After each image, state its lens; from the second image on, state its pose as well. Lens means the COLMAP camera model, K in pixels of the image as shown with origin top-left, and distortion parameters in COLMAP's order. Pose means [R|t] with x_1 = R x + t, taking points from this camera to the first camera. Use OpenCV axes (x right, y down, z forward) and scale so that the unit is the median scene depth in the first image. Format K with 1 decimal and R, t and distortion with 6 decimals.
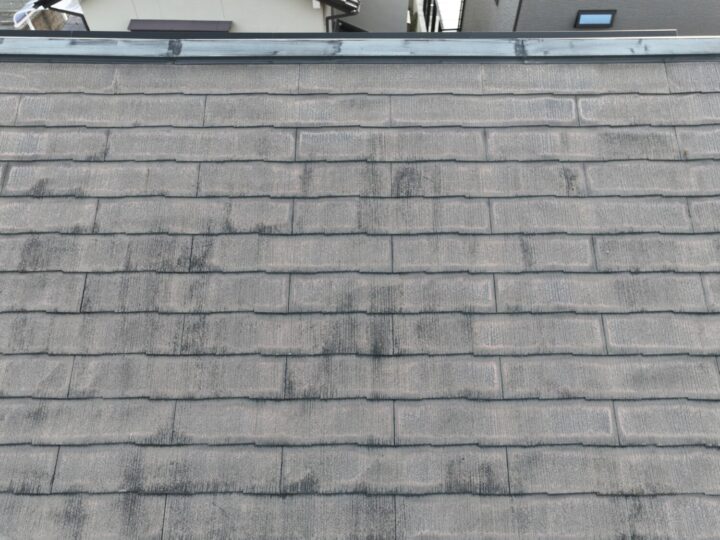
lens RADIAL K [[508.9, 0, 361.5], [0, 508.9, 271.5], [0, 0, 1]] dist [-0.003852, 0.018734]
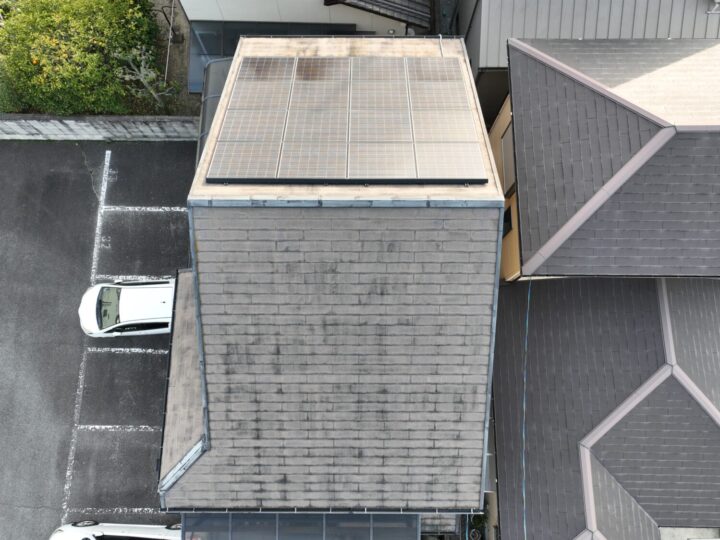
lens RADIAL K [[508.9, 0, 362.8], [0, 508.9, 266.1], [0, 0, 1]] dist [-0.003852, 0.018734]
pose [[0.999997, -0.001560, 0.001766, -0.121736], [0.000503, 0.873640, 0.486573, -1.892023], [-0.002302, -0.486571, 0.873638, -2.274689]]
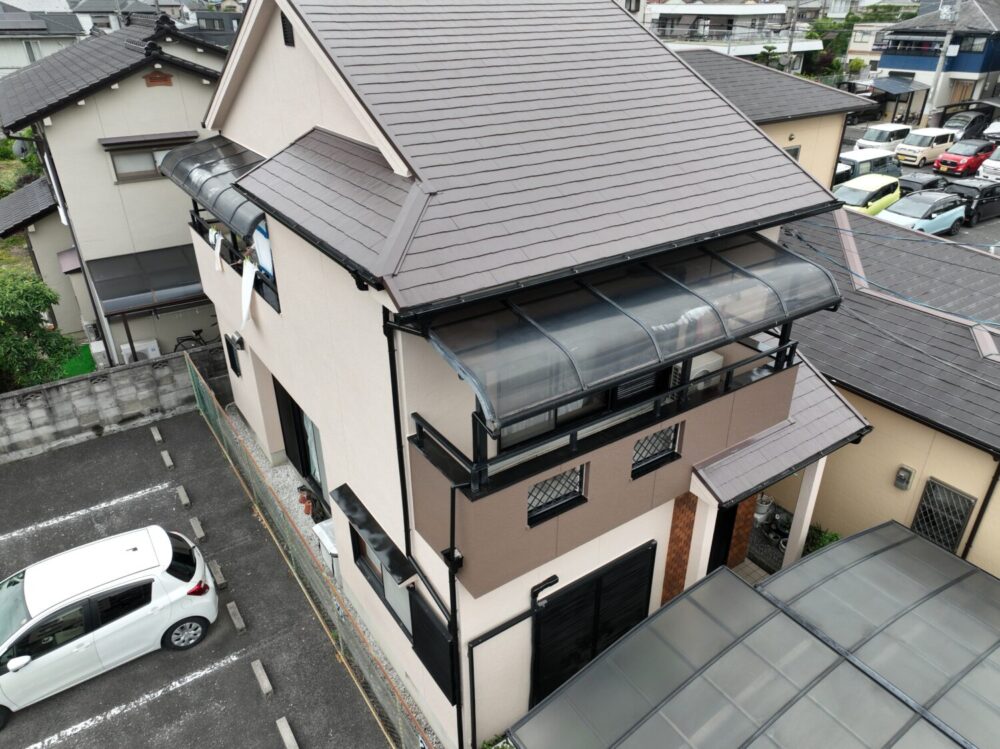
lens RADIAL K [[706.8, 0, 503.3], [0, 706.8, 371.3], [0, 0, 1]] dist [-0.003852, 0.018734]
pose [[0.822708, -0.267913, 0.501373, -2.855201], [0.423470, 0.877236, -0.226118, 2.912228], [-0.379242, 0.398346, 0.835162, -1.722247]]
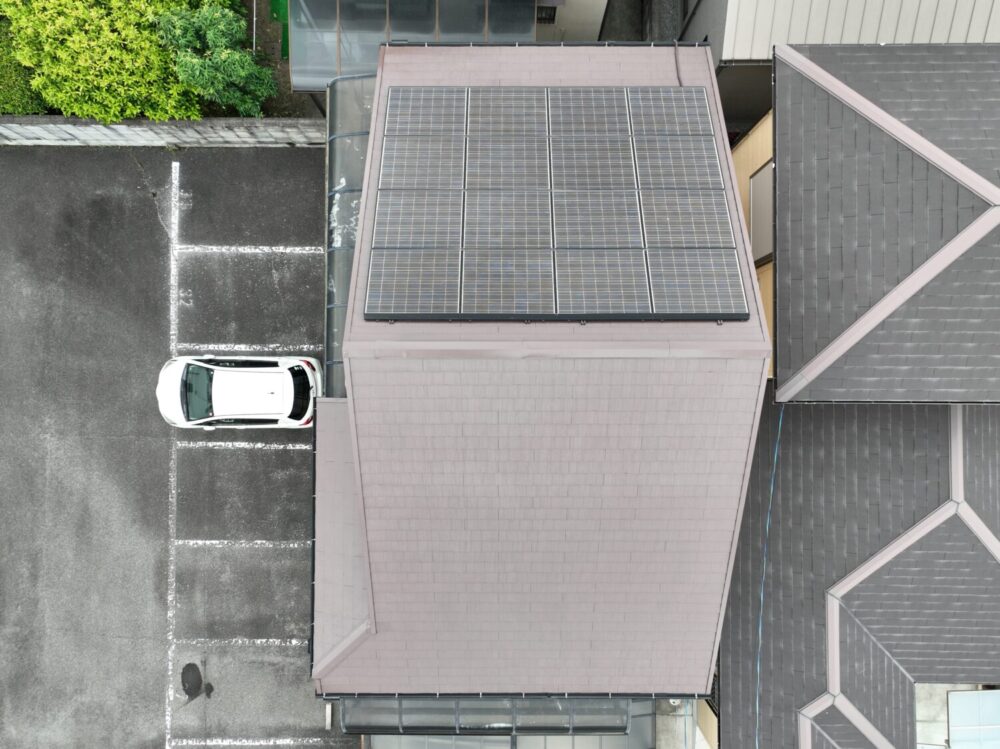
lens RADIAL K [[706.8, 0, 503.2], [0, 706.8, 370.8], [0, 0, 1]] dist [-0.003852, 0.018734]
pose [[0.999992, -0.003872, 0.000308, -0.522769], [0.002738, 0.758855, 0.651253, -2.883435], [-0.002755, -0.651248, 0.758860, -1.771030]]
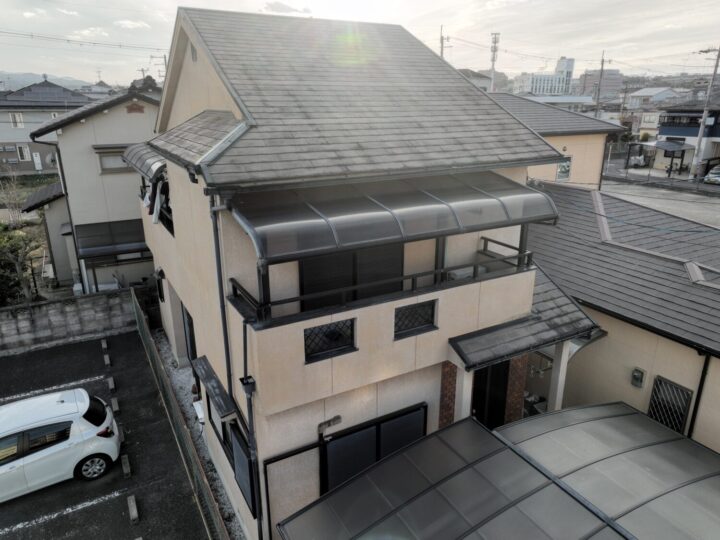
lens RADIAL K [[508.9, 0, 363.1], [0, 508.9, 267.7], [0, 0, 1]] dist [-0.003852, 0.018734]
pose [[0.865703, -0.156921, 0.475326, -2.432829], [0.372322, 0.836559, -0.401927, 3.689309], [-0.334567, 0.524924, 0.782636, -1.619681]]
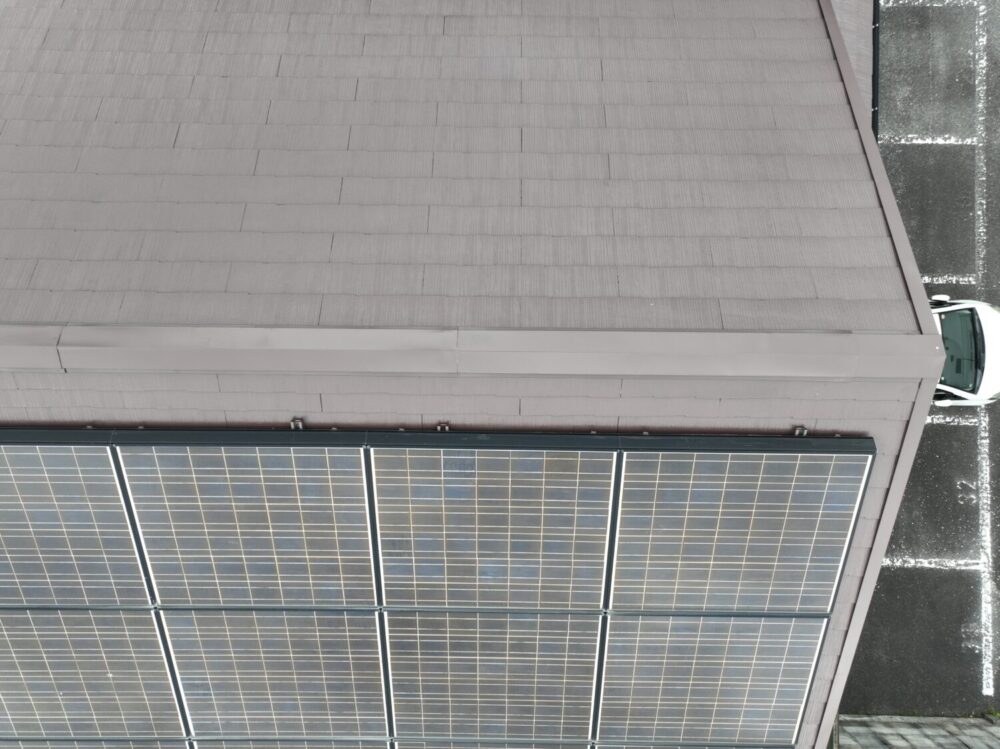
lens RADIAL K [[706.8, 0, 502.1], [0, 706.8, 375.6], [0, 0, 1]] dist [-0.003852, 0.018734]
pose [[-0.999962, -0.007426, 0.004623, -0.516566], [0.008570, -0.725802, 0.687850, -1.518388], [-0.001752, 0.687863, 0.725838, 0.171721]]
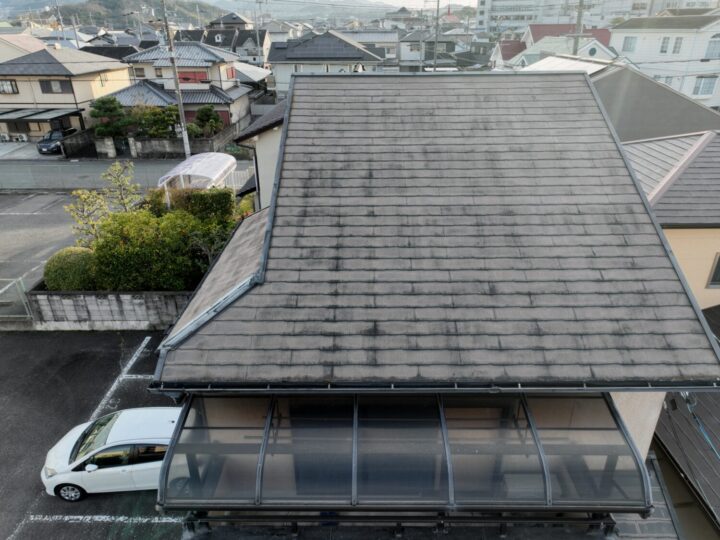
lens RADIAL K [[508.9, 0, 361.1], [0, 508.9, 268.7], [0, 0, 1]] dist [-0.003852, 0.018734]
pose [[0.999970, -0.003994, -0.006617, -0.814988], [0.001177, 0.924835, -0.380368, 2.393343], [0.007639, 0.380348, 0.924812, -1.926186]]
